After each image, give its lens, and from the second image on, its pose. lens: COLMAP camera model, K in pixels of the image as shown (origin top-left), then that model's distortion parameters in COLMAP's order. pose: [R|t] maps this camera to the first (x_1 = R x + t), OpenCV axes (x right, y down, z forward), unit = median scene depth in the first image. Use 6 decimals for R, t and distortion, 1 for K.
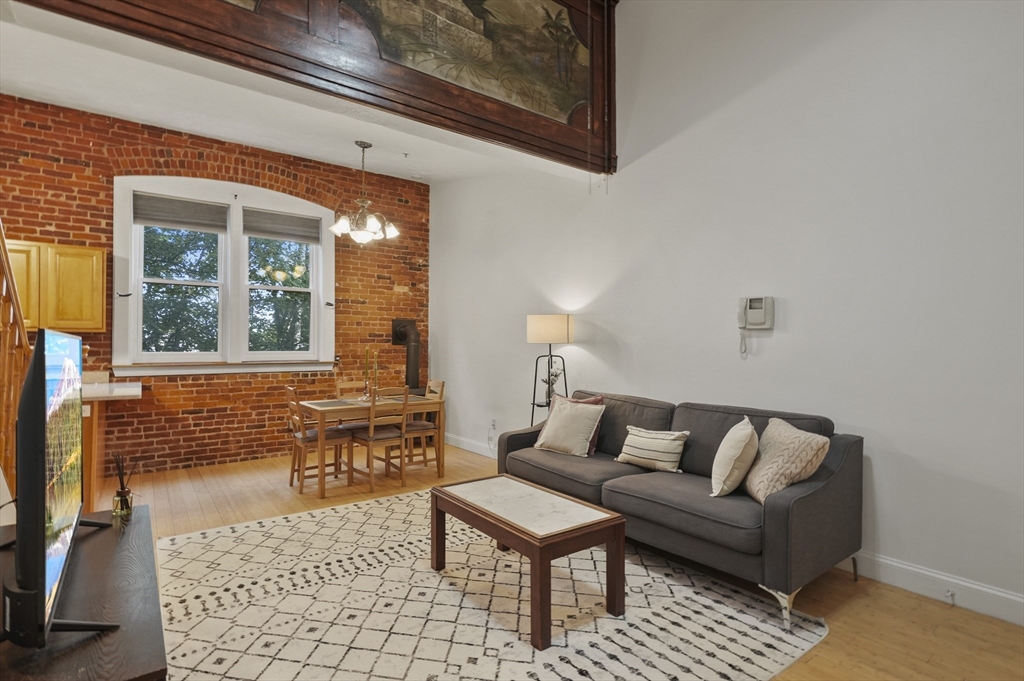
lens RADIAL K [[503.6, 0, 508.6], [0, 503.6, 336.3], [0, 0, 1]] dist [-0.000963, -0.001736]
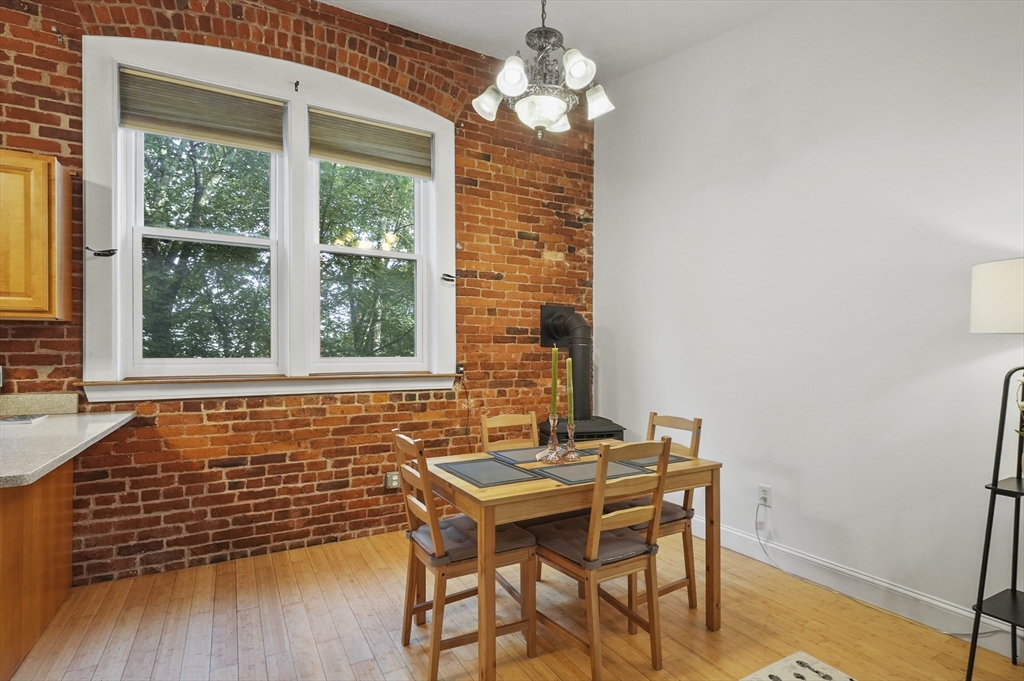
lens RADIAL K [[503.6, 0, 505.6], [0, 503.6, 351.5], [0, 0, 1]] dist [-0.000963, -0.001736]
pose [[0.991301, -0.001227, -0.131609, -0.251086], [0.003233, 0.999882, 0.015032, 0.017438], [0.131575, -0.015327, 0.991188, 0.498883]]
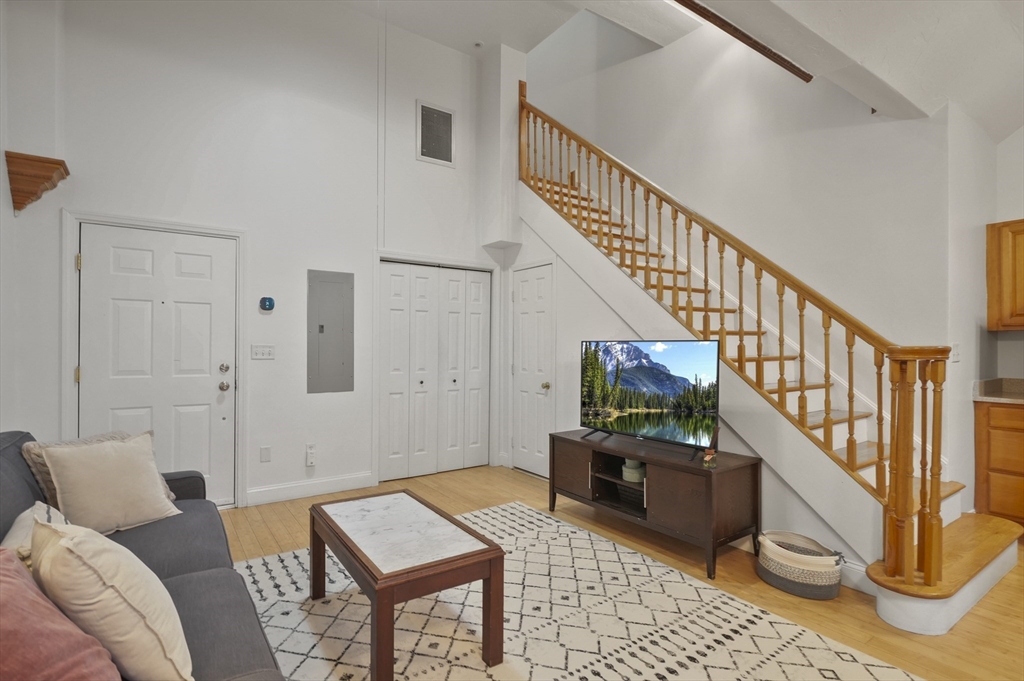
lens RADIAL K [[503.6, 0, 505.2], [0, 503.6, 346.3], [0, 0, 1]] dist [-0.000963, -0.001736]
pose [[-0.999358, -0.006149, 0.035294, -0.101188], [-0.006727, 0.999845, -0.016297, 0.018247], [-0.035188, -0.016524, -0.999244, 0.968181]]
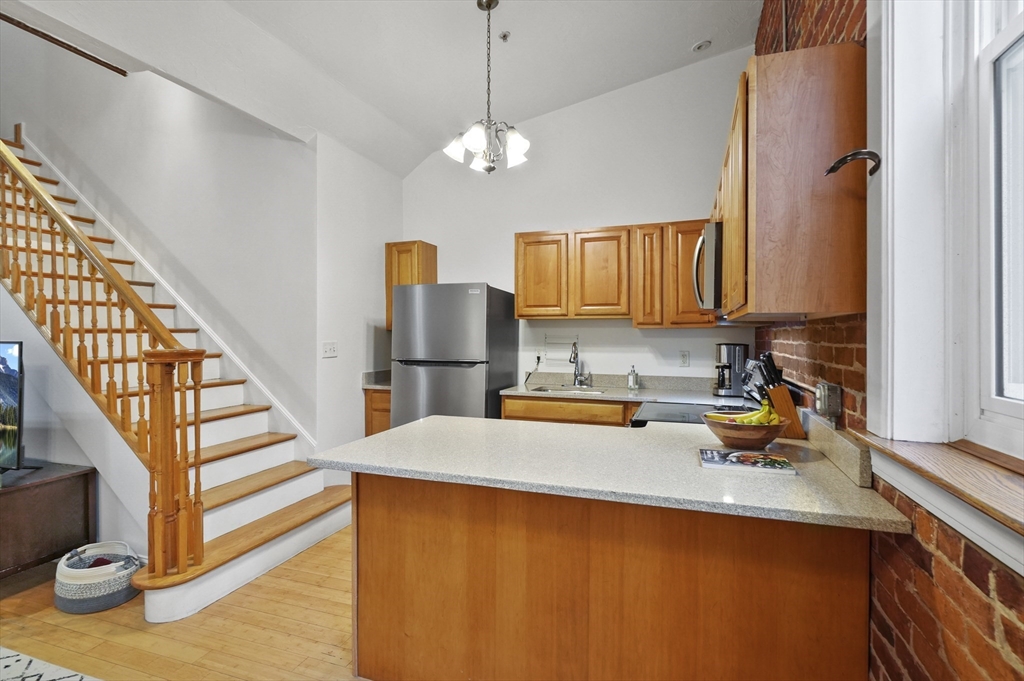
lens RADIAL K [[503.6, 0, 510.9], [0, 503.6, 335.4], [0, 0, 1]] dist [-0.000963, -0.001736]
pose [[-0.829492, 0.000467, -0.558518, -0.451068], [0.012684, 0.999757, -0.018002, 0.008203], [0.558374, -0.022017, -0.829297, 1.079148]]
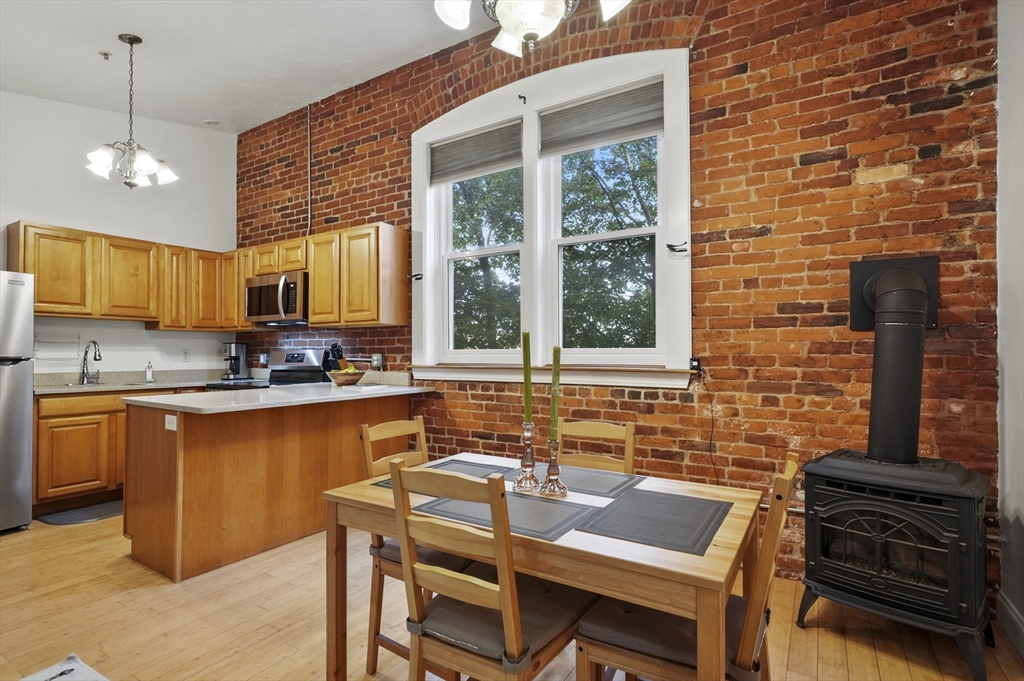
lens RADIAL K [[503.6, 0, 509.6], [0, 503.6, 344.0], [0, 0, 1]] dist [-0.000963, -0.001736]
pose [[0.365147, -0.014492, -0.930837, 0.029348], [0.020898, 0.999754, -0.007367, 0.031384], [0.930715, -0.016763, 0.365360, 0.815380]]
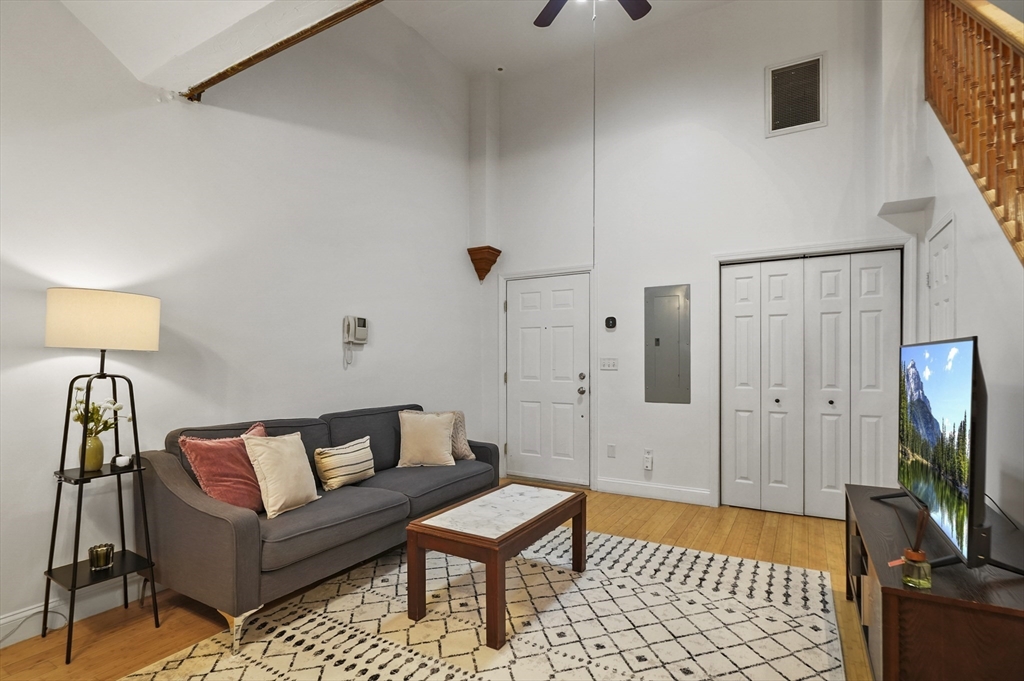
lens RADIAL K [[503.6, 0, 501.3], [0, 503.6, 364.8], [0, 0, 1]] dist [-0.000963, -0.001736]
pose [[-0.378176, -0.008097, 0.925698, -0.480686], [-0.012388, 0.999916, 0.003685, 0.017699], [-0.925651, -0.010074, -0.378245, 0.728559]]
